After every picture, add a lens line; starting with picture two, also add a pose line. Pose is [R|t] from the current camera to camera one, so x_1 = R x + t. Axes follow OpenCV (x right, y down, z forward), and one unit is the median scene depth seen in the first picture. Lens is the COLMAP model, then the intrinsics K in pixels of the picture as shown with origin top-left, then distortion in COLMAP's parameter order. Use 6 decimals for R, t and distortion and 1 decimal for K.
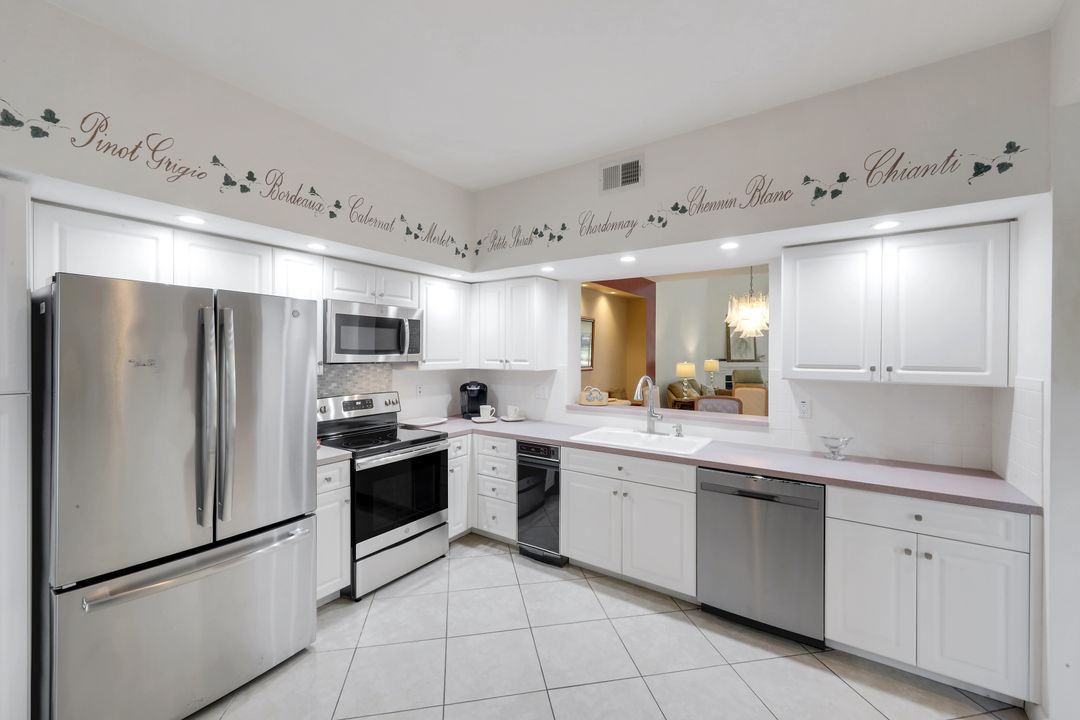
lens RADIAL K [[437.9, 0, 538.6], [0, 437.9, 354.4], [0, 0, 1]] dist [0.002110, -0.000016]
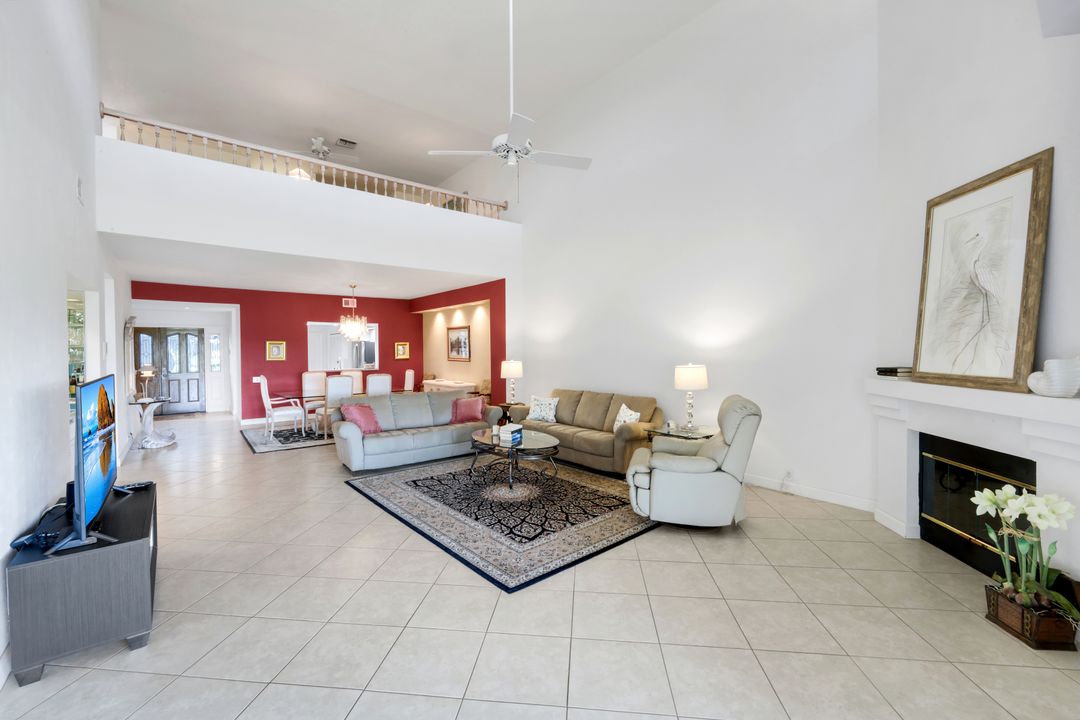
lens RADIAL K [[449.7, 0, 535.1], [0, 449.7, 352.6], [0, 0, 1]] dist [-0.000413, -0.000059]
pose [[-0.298904, 0.007660, -0.954253, 3.136165], [0.003558, 0.999970, 0.006913, -0.007714], [0.954277, -0.001329, -0.298922, 3.533777]]
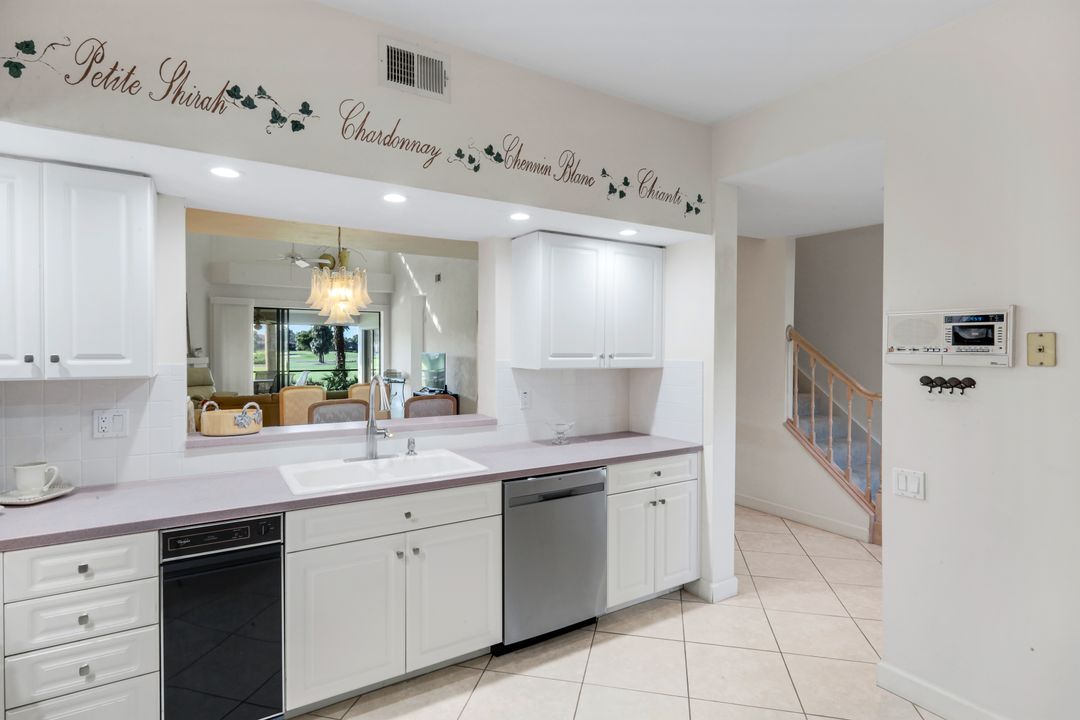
lens RADIAL K [[544.4, 0, 538.3], [0, 544.4, 355.6], [0, 0, 1]] dist [0.000917, -0.000096]
pose [[0.395750, -0.015655, 0.918225, -0.442853], [0.001845, 0.999866, 0.016251, 0.006018], [-0.918356, -0.004737, 0.395726, 0.450517]]
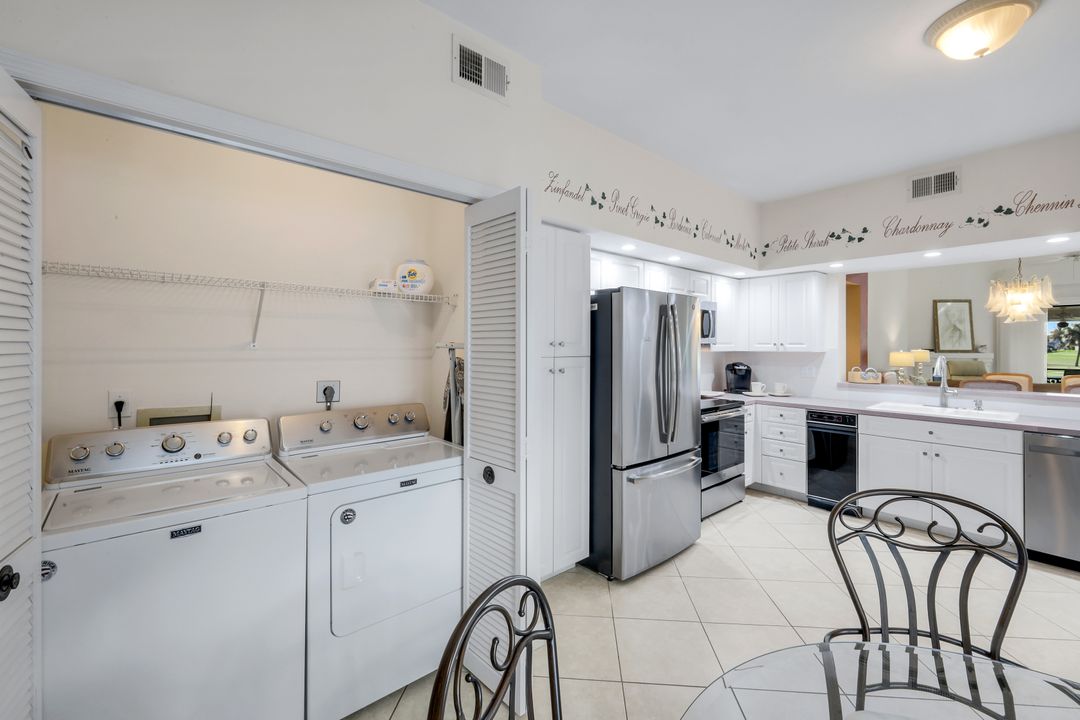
lens RADIAL K [[445.1, 0, 538.6], [0, 445.1, 343.5], [0, 0, 1]] dist [-0.000501, 0.000133]
pose [[0.964734, -0.001104, -0.263225, -0.469246], [-0.000798, 0.999974, -0.007120, 0.027152], [0.263226, 0.007079, 0.964708, -0.393161]]
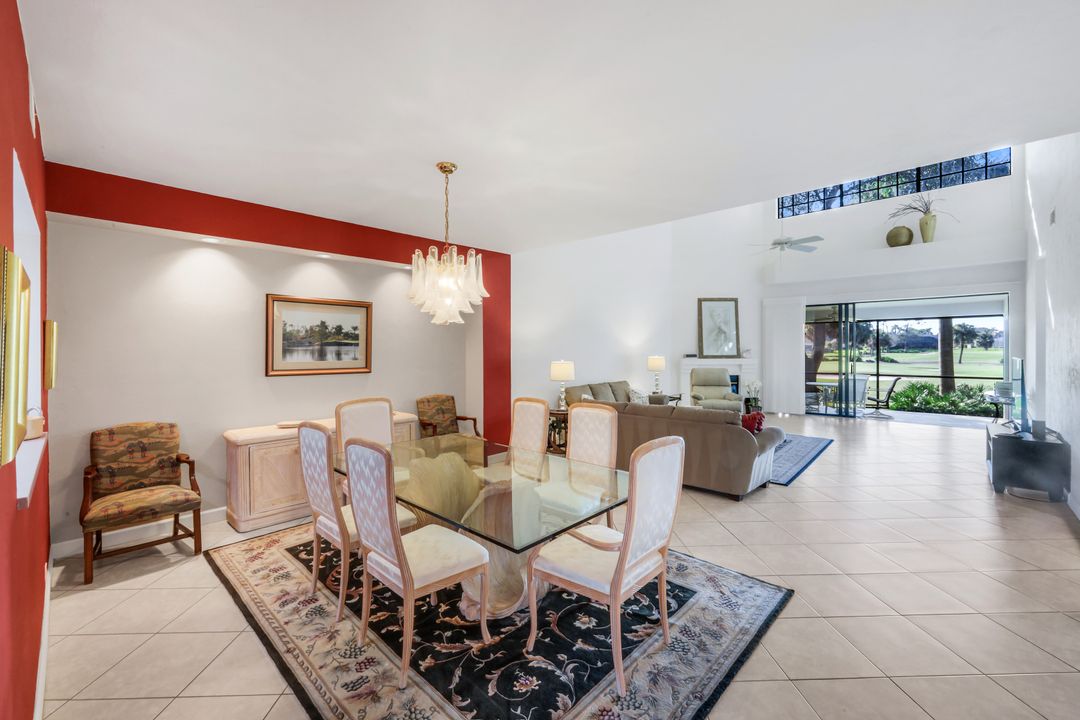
lens RADIAL K [[445.9, 0, 544.8], [0, 445.9, 349.9], [0, 0, 1]] dist [0.000519, 0.000132]
pose [[0.988236, -0.009133, -0.152665, 1.144602], [0.009267, 0.999957, 0.000167, 0.000400], [0.152657, -0.001580, 0.988278, 0.663895]]
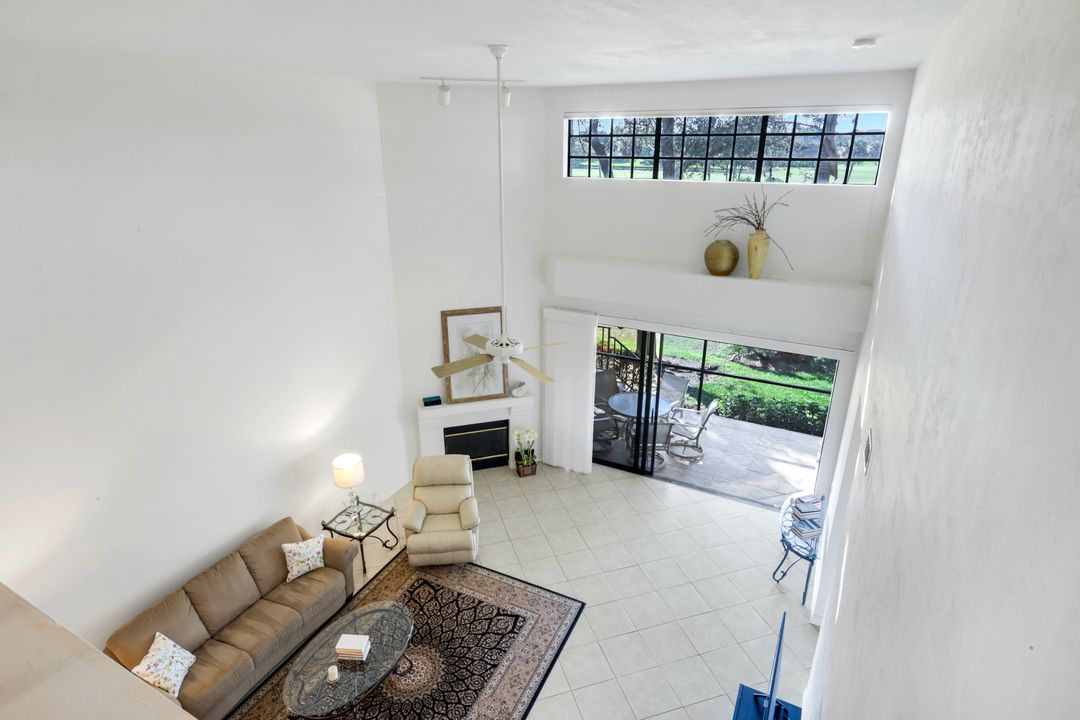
lens RADIAL K [[566.1, 0, 541.8], [0, 566.1, 350.3], [0, 0, 1]] dist [-0.002320, -0.000011]
pose [[0.993138, -0.041255, 0.109434, 1.937623], [0.002399, 0.942706, 0.333617, -1.066635], [-0.116927, -0.331065, 0.936336, 1.607292]]
